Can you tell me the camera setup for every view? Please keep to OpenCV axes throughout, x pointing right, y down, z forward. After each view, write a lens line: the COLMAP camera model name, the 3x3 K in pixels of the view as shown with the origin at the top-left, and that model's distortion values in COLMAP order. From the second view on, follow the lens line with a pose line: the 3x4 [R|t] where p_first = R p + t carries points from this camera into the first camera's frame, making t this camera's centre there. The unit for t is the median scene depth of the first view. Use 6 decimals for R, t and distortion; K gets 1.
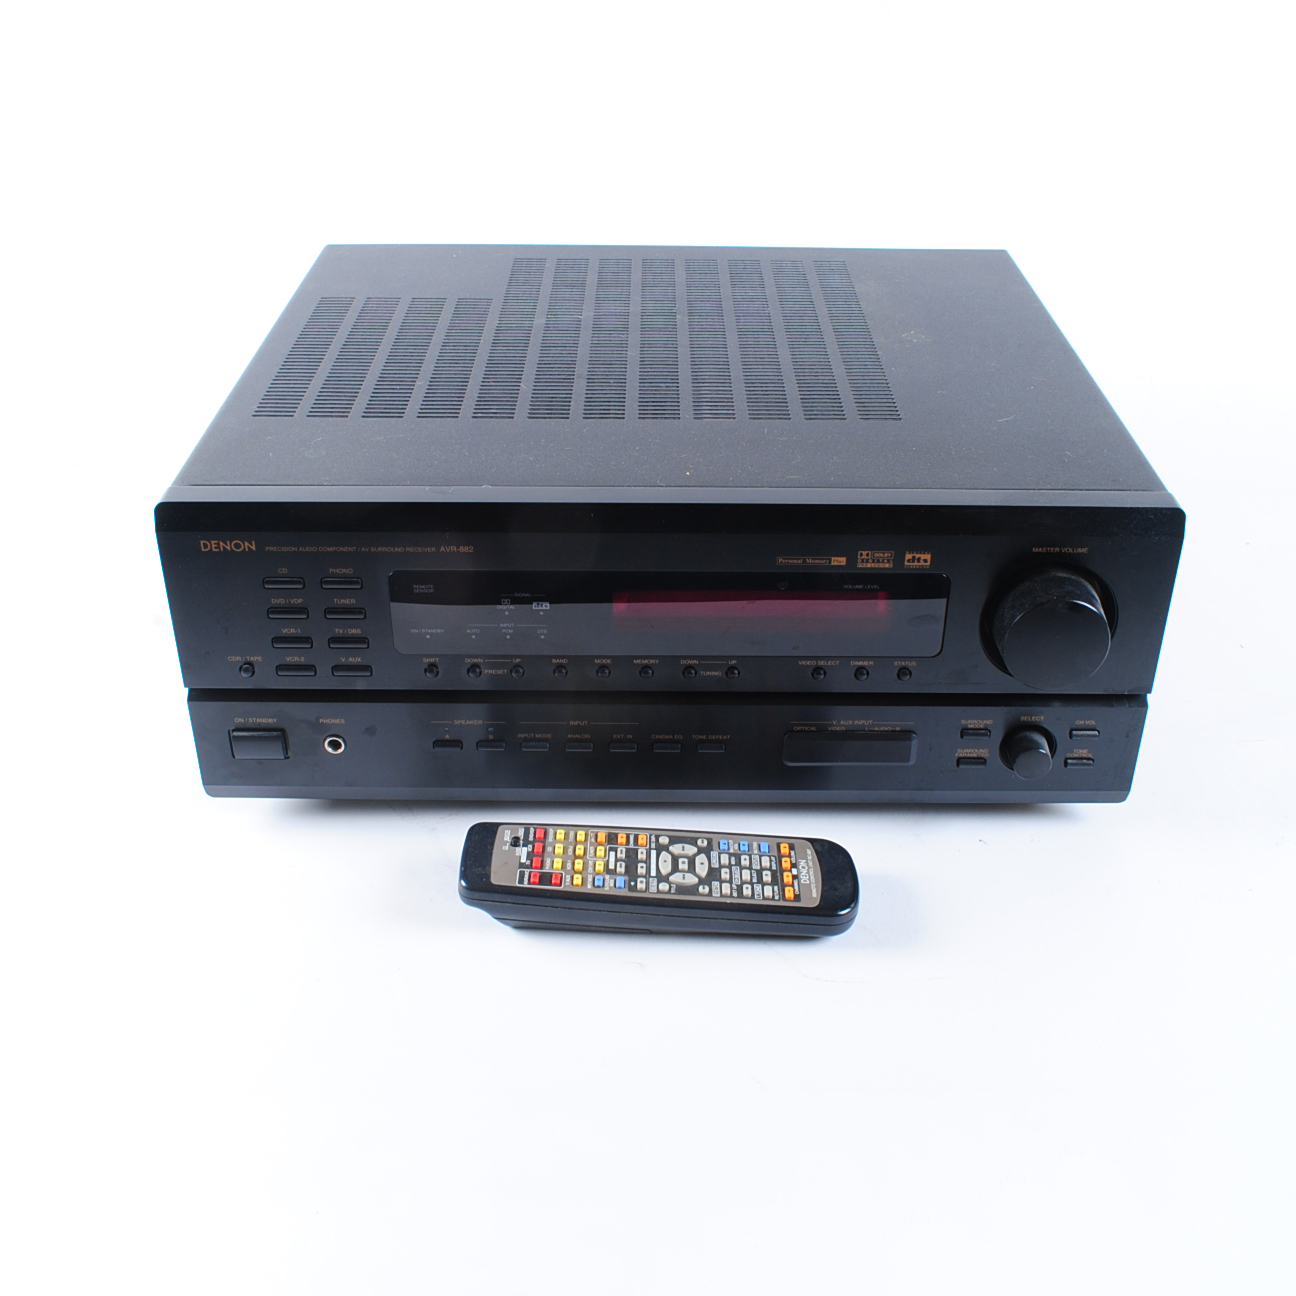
lens RADIAL K [[1502.6, 0, 648.0], [0, 1502.6, 648.0], [0, 0, 1]] dist [-0.023556, -0.011359]
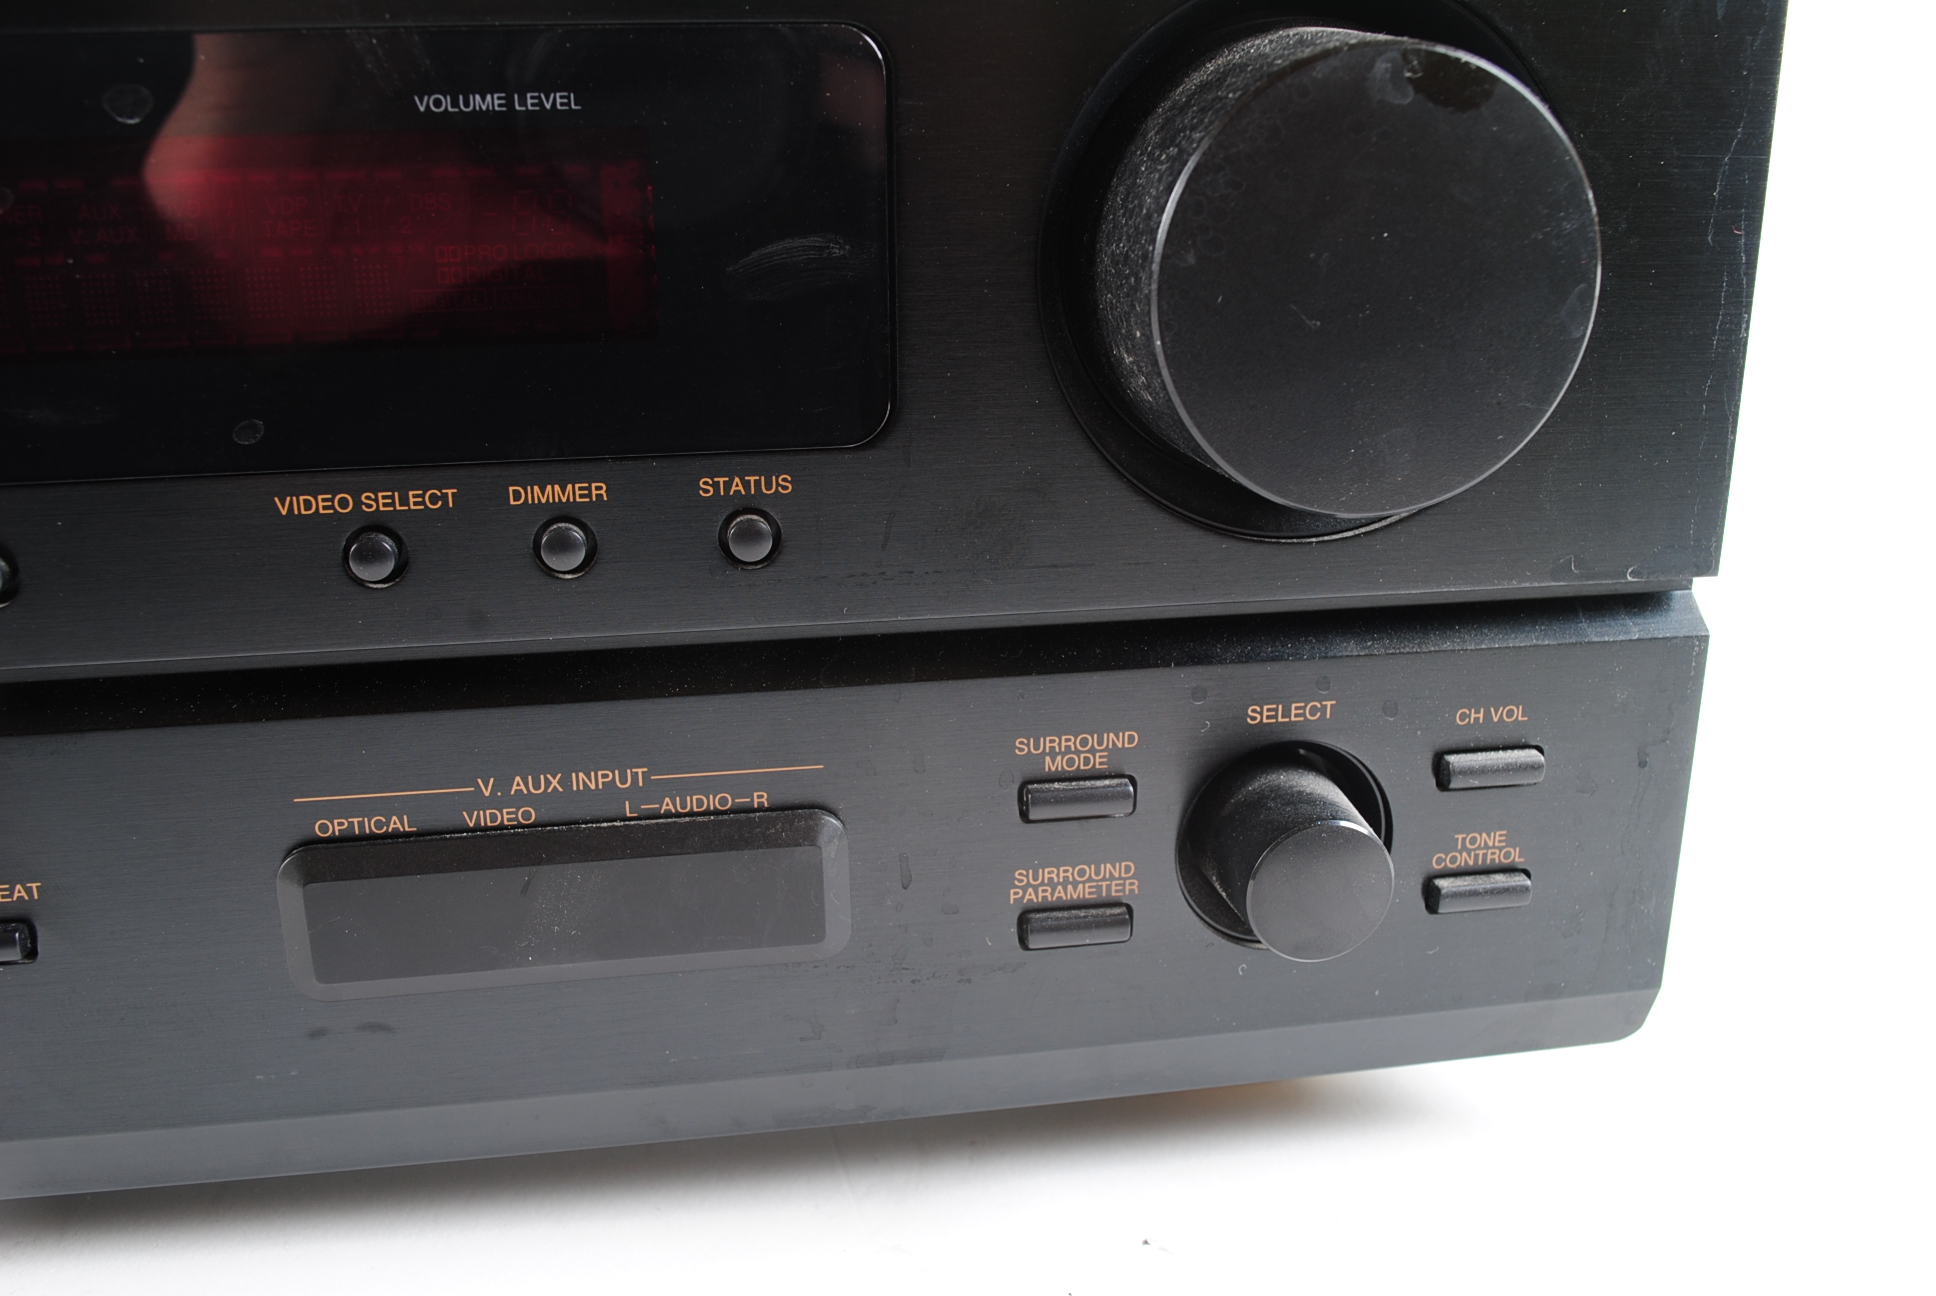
lens RADIAL K [[1741.1, 0, 968.0], [0, 1741.1, 648.0], [0, 0, 1]] dist [-0.078232, 0.026088]
pose [[0.985581, -0.059582, 0.158369, 0.157103], [0.094983, 0.969391, -0.226404, 0.096820], [-0.140032, 0.238182, 0.961073, 0.724009]]
